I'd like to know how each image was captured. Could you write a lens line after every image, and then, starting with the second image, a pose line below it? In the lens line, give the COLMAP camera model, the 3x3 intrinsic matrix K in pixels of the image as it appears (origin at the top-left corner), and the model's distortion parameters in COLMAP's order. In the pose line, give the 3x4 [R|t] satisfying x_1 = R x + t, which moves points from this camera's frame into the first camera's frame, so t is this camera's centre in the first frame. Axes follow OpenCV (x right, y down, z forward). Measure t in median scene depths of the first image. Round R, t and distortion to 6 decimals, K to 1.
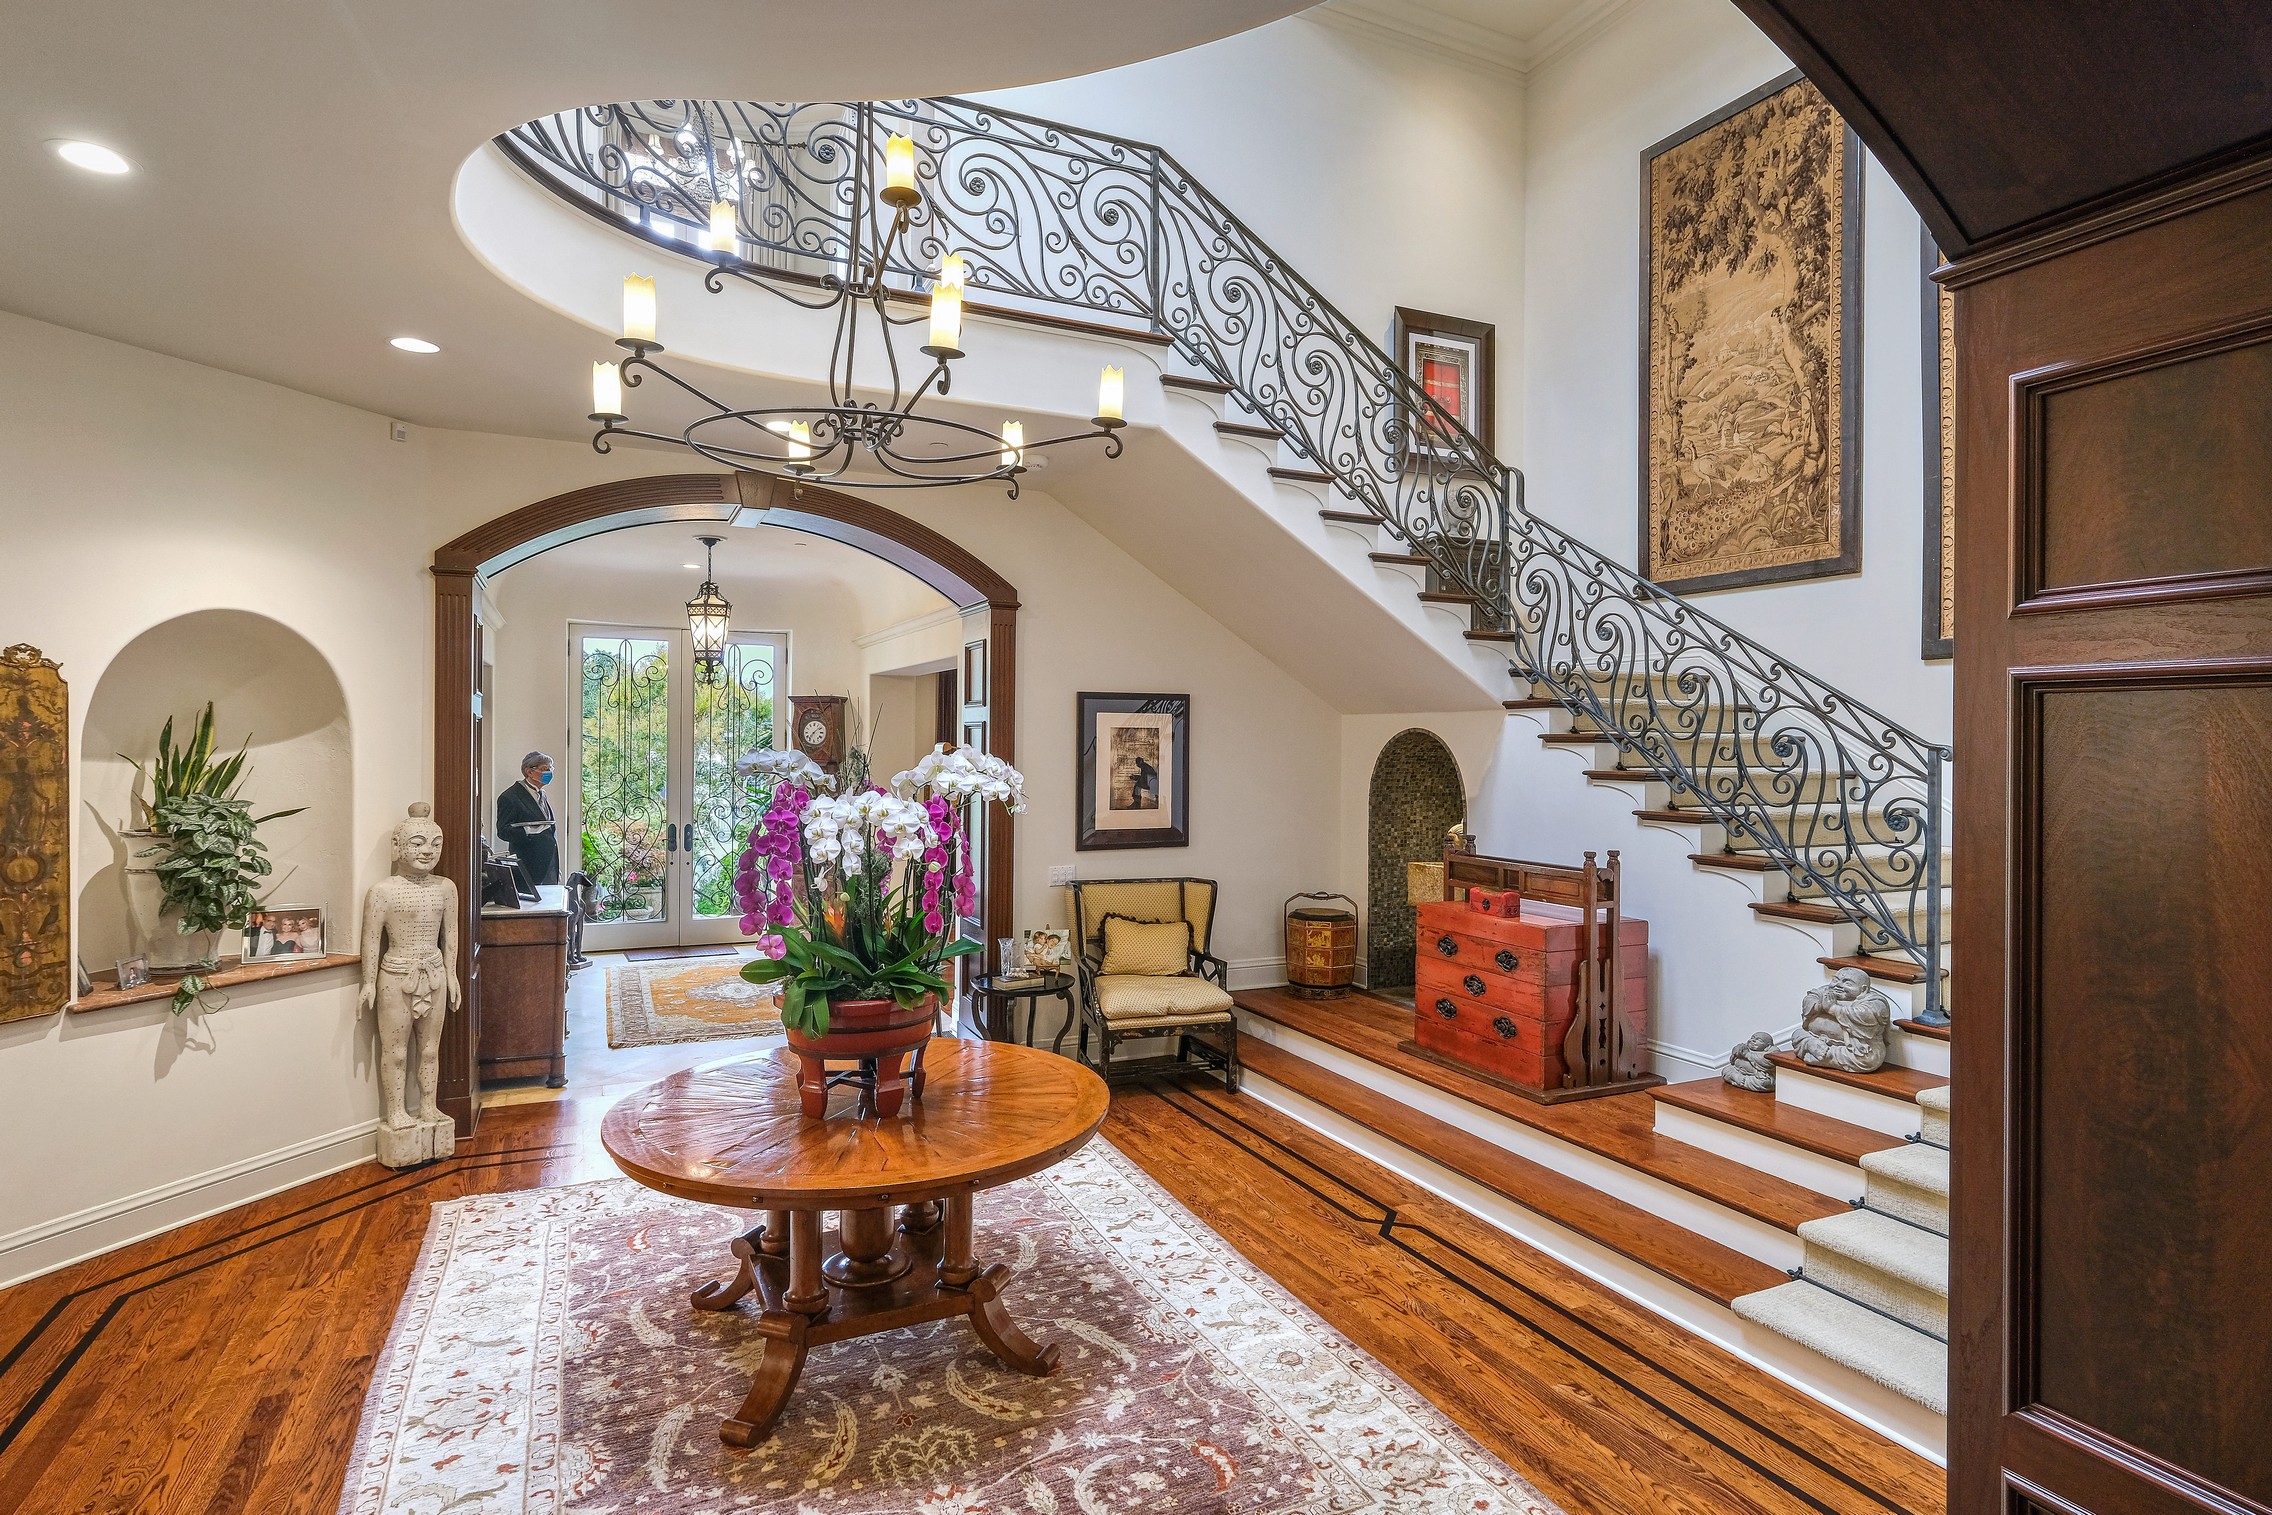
lens RADIAL K [[1167.6, 0, 1137.7], [0, 1167.6, 749.3], [0, 0, 1]] dist [0.002524, 0.000943]
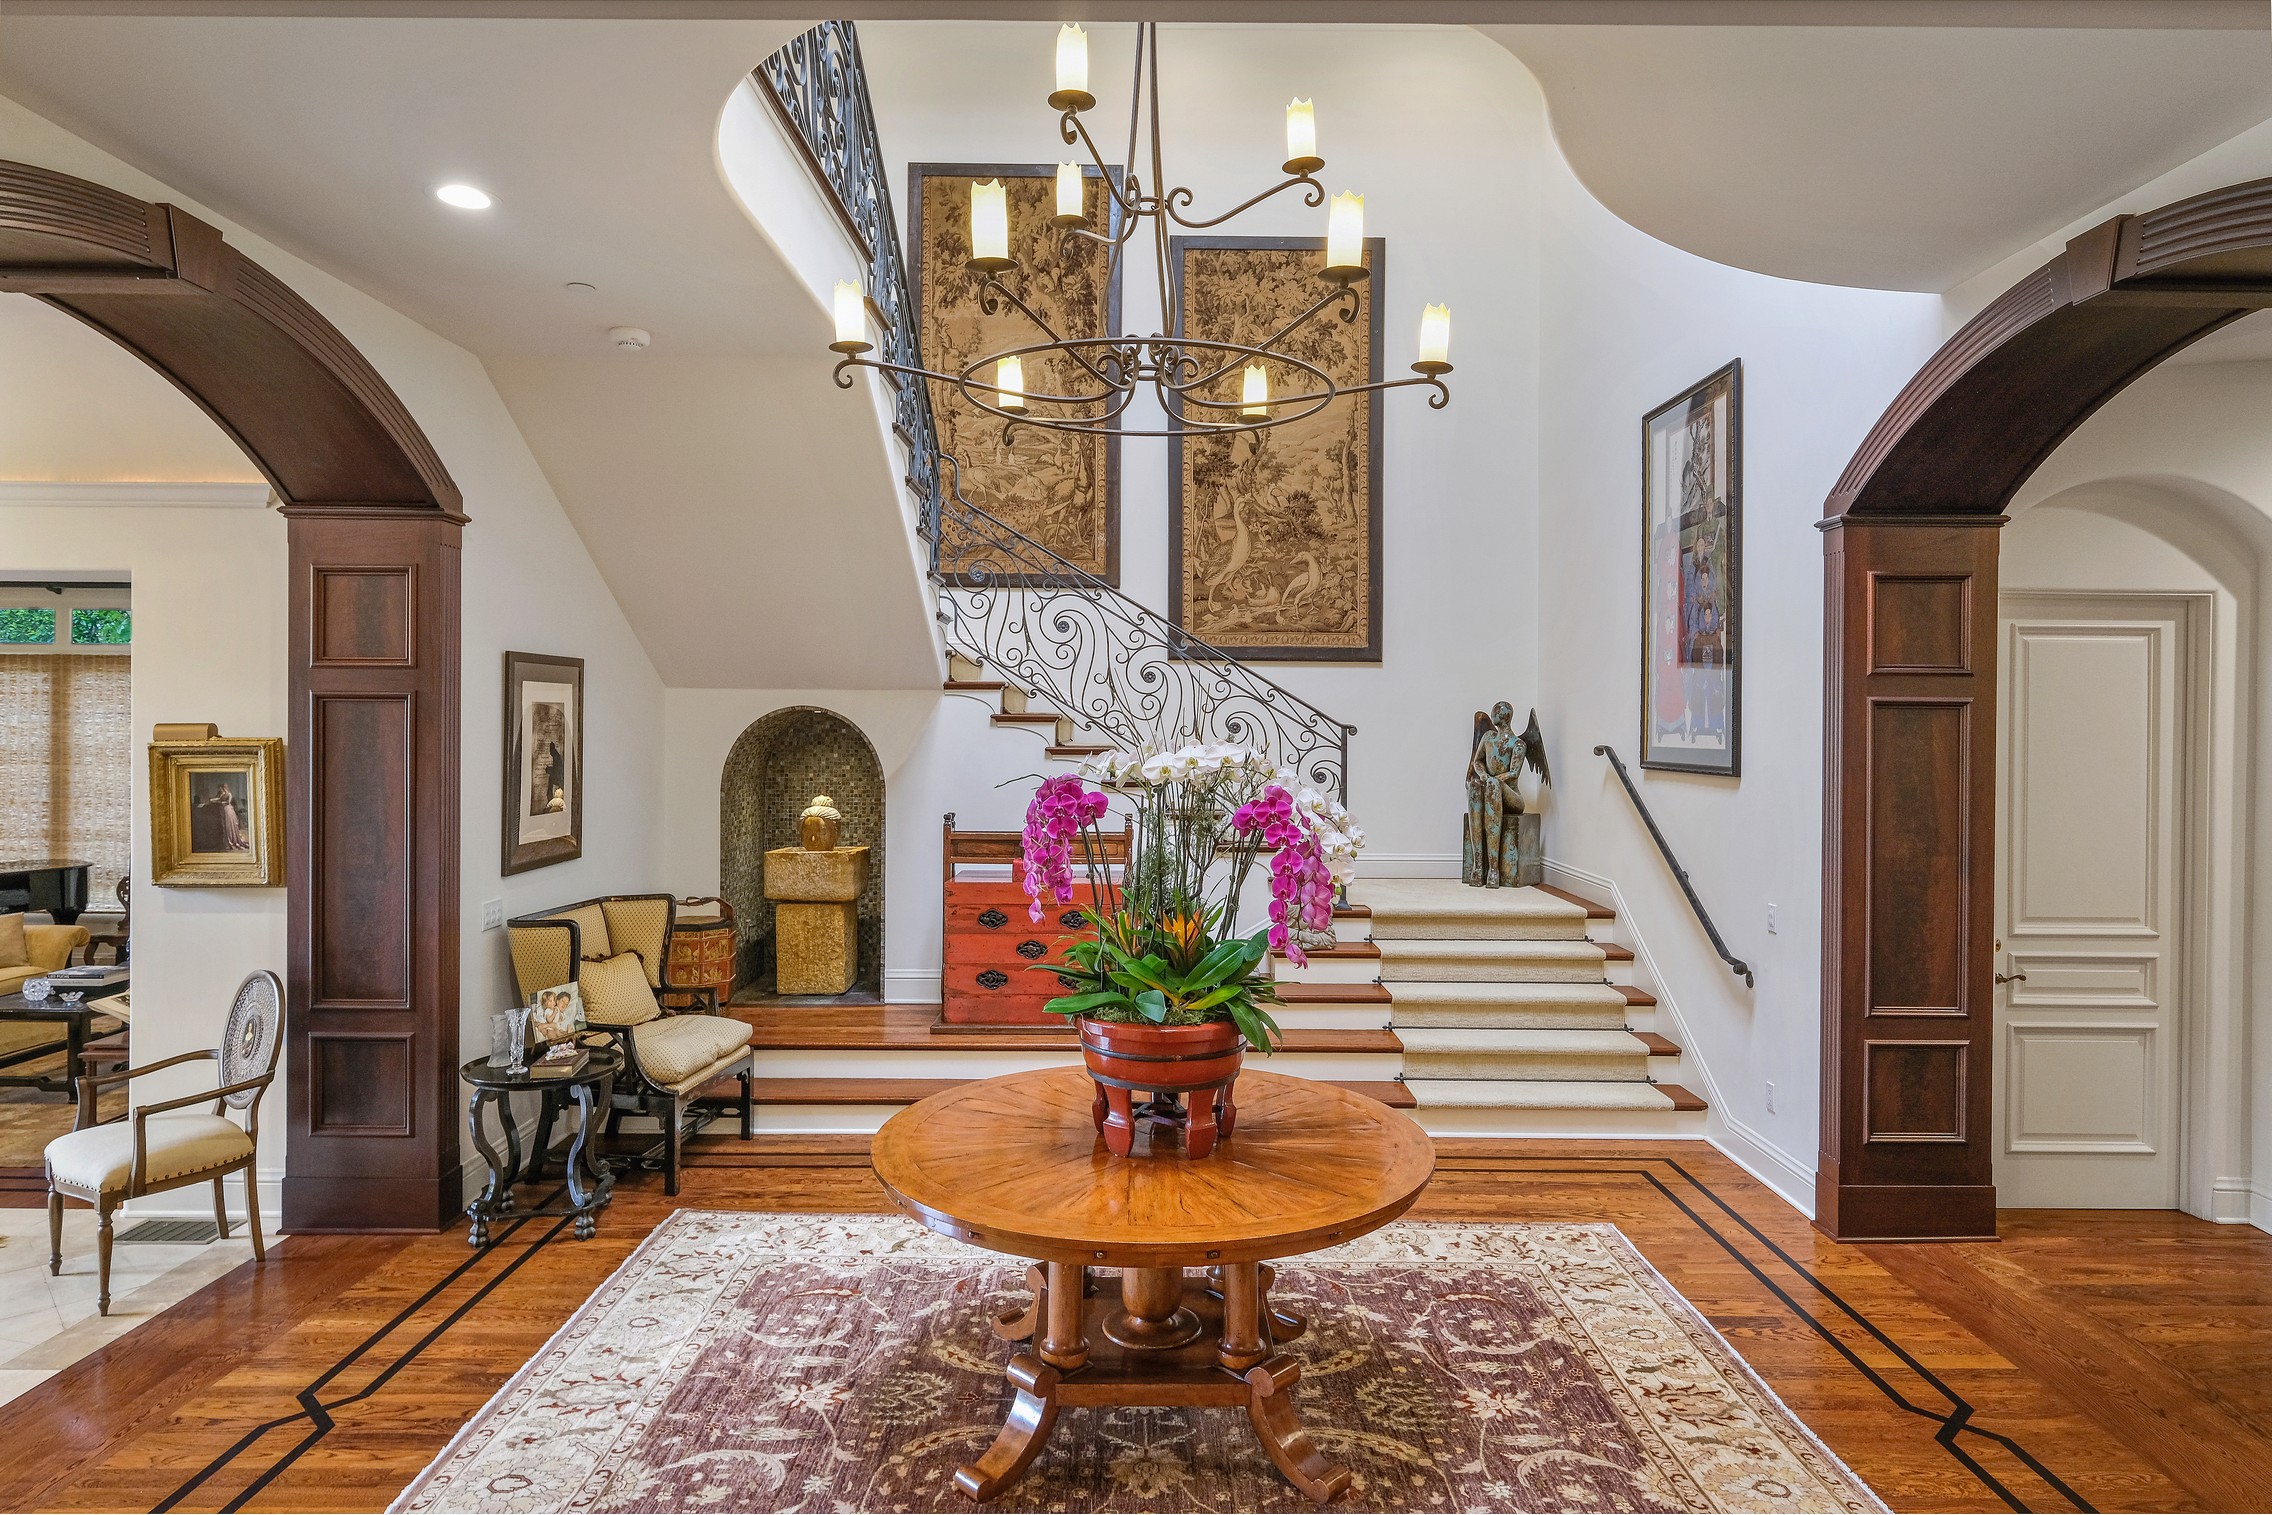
lens RADIAL K [[1309.4, 0, 1134.6], [0, 1309.4, 746.2], [0, 0, 1]] dist [0.003233, -0.000496]
pose [[0.440071, -0.020281, 0.897734, -0.640205], [0.002303, 0.999767, 0.021457, -0.008616], [-0.897960, -0.007375, 0.440016, 0.333687]]
